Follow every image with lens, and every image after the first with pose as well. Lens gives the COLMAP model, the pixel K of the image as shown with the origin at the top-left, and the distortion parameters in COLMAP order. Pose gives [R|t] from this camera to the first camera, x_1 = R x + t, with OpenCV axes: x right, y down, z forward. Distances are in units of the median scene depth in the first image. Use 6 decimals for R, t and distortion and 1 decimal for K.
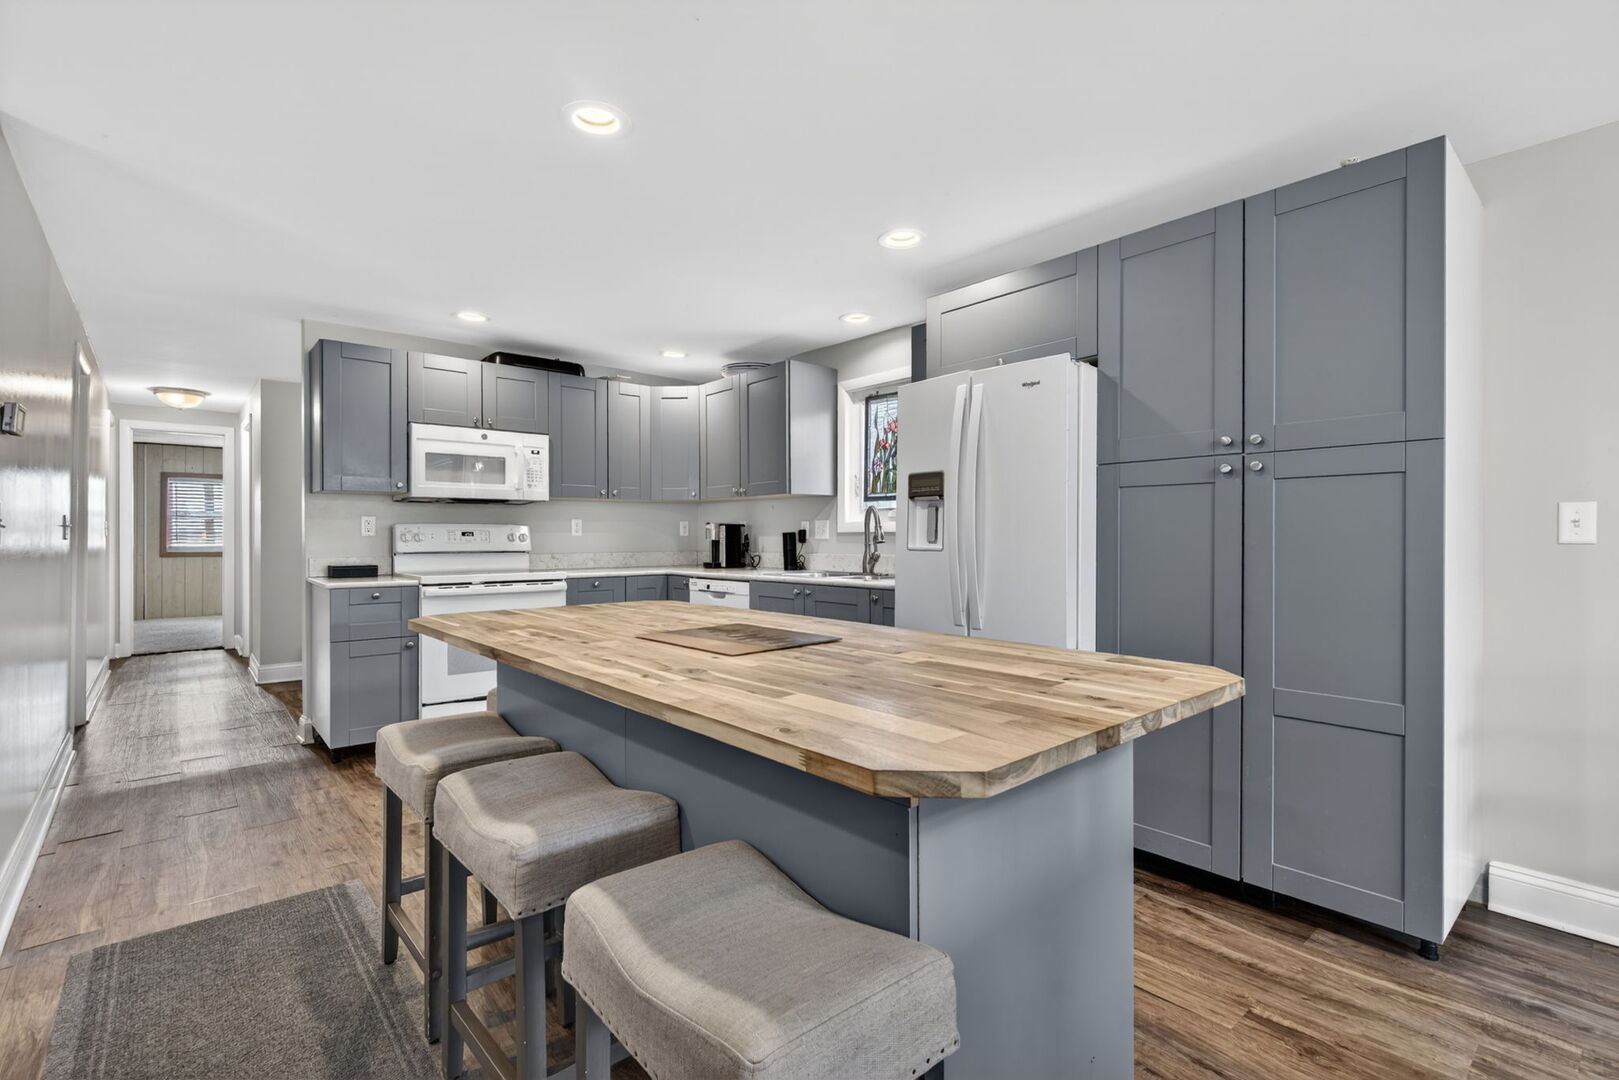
lens RADIAL K [[749.9, 0, 809.5], [0, 749.9, 540.0], [0, 0, 1]] dist [0.002608, 0.001137]
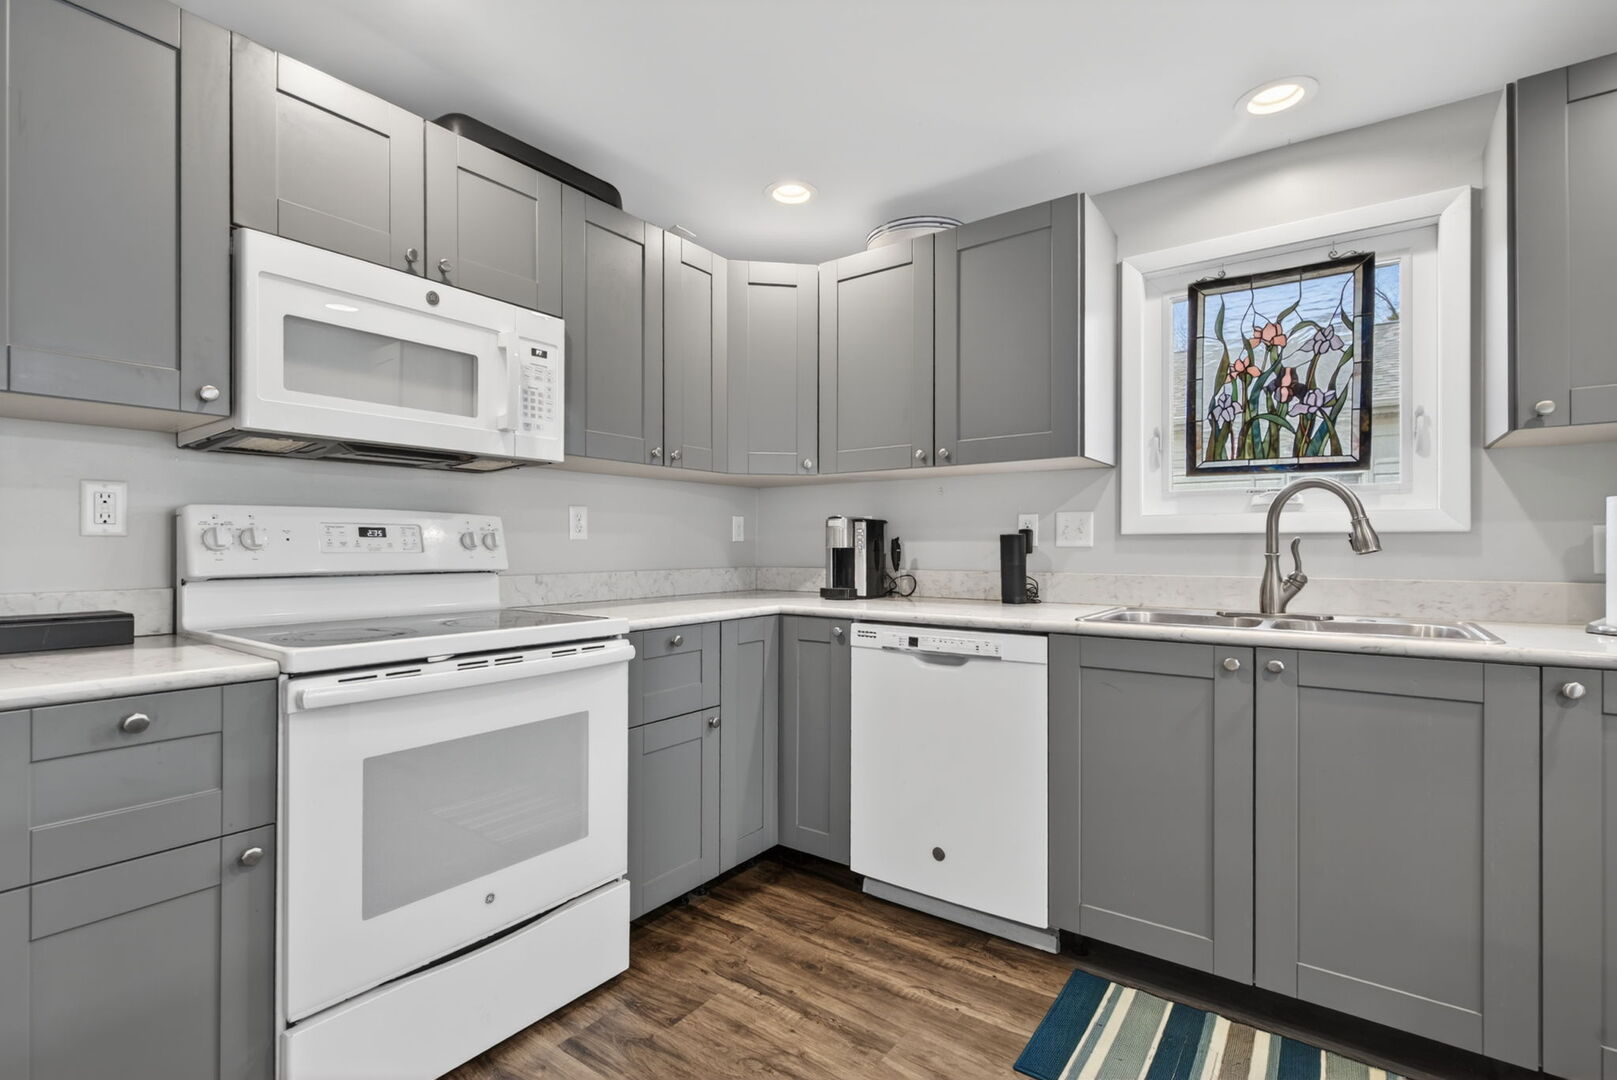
lens RADIAL K [[759.3, 0, 806.5], [0, 759.3, 548.7], [0, 0, 1]] dist [0.000081, -0.000571]
pose [[0.974944, 0.001900, 0.222443, -0.321790], [-0.001671, 0.999998, -0.001218, 0.001572], [-0.222445, 0.000816, 0.974945, 0.539317]]
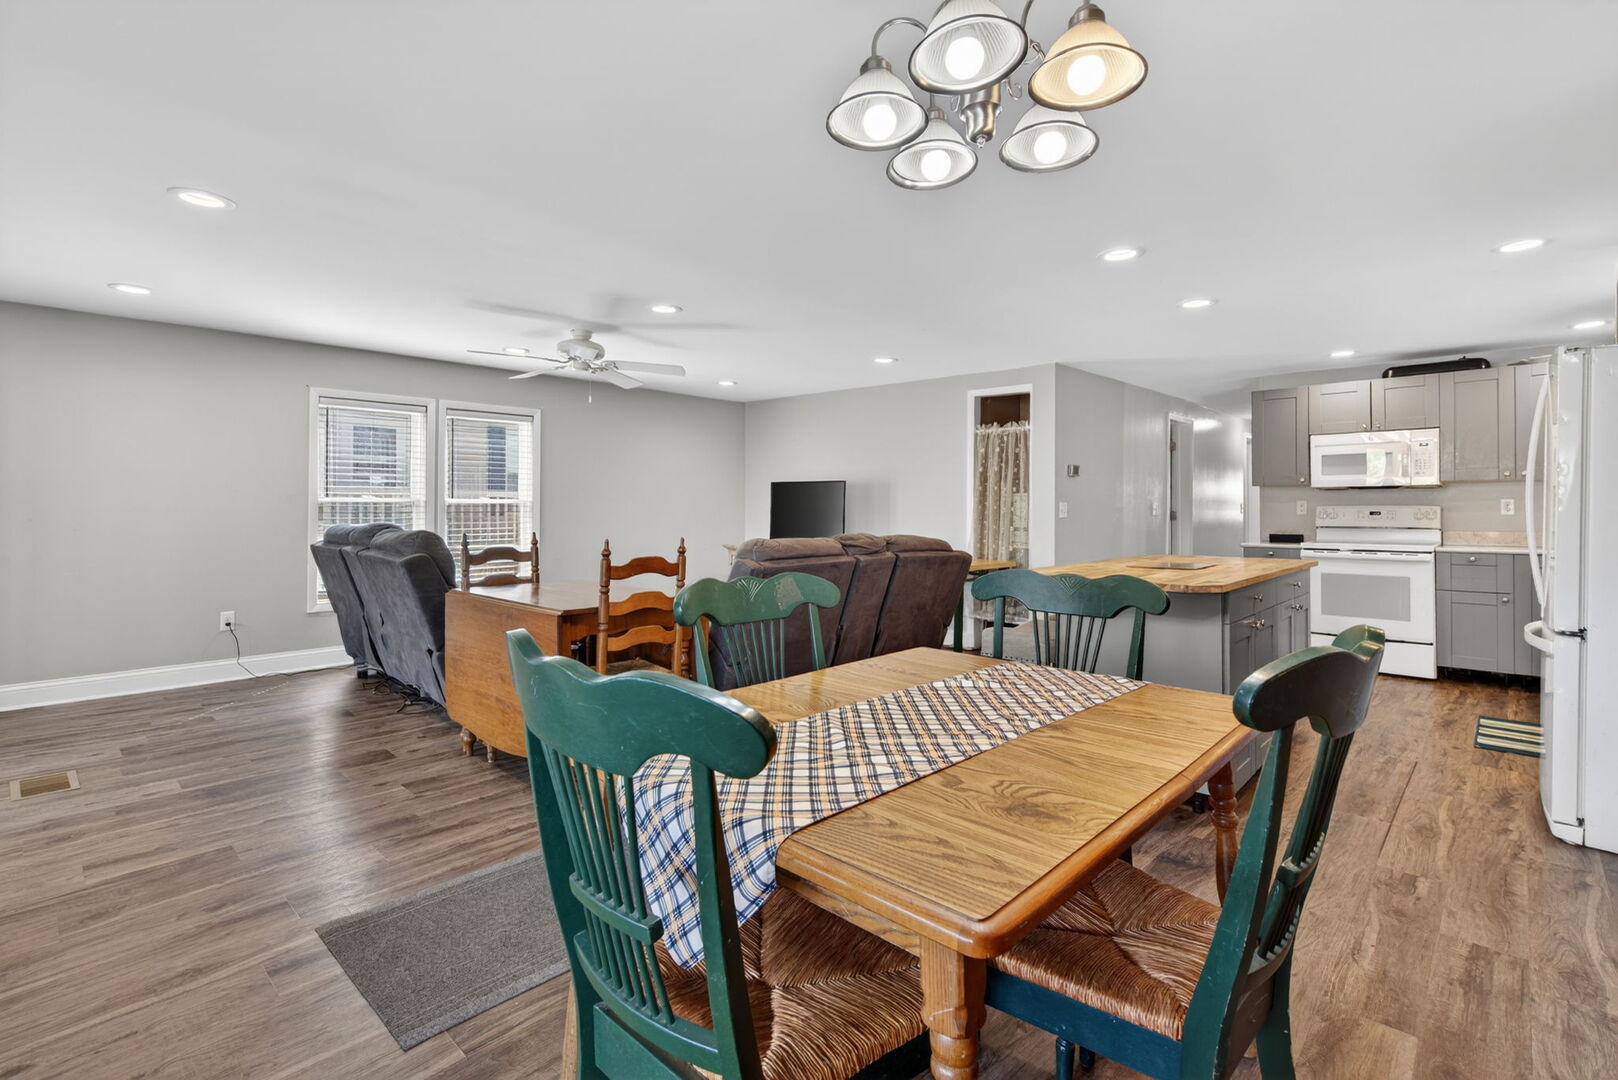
lens RADIAL K [[737.8, 0, 806.3], [0, 737.8, 518.3], [0, 0, 1]] dist [0.000361, 0.000705]
pose [[0.092109, 0.010276, -0.995696, 0.740075], [-0.001809, 0.999947, 0.010153, -0.010641], [0.995747, 0.000866, 0.092123, -0.086414]]
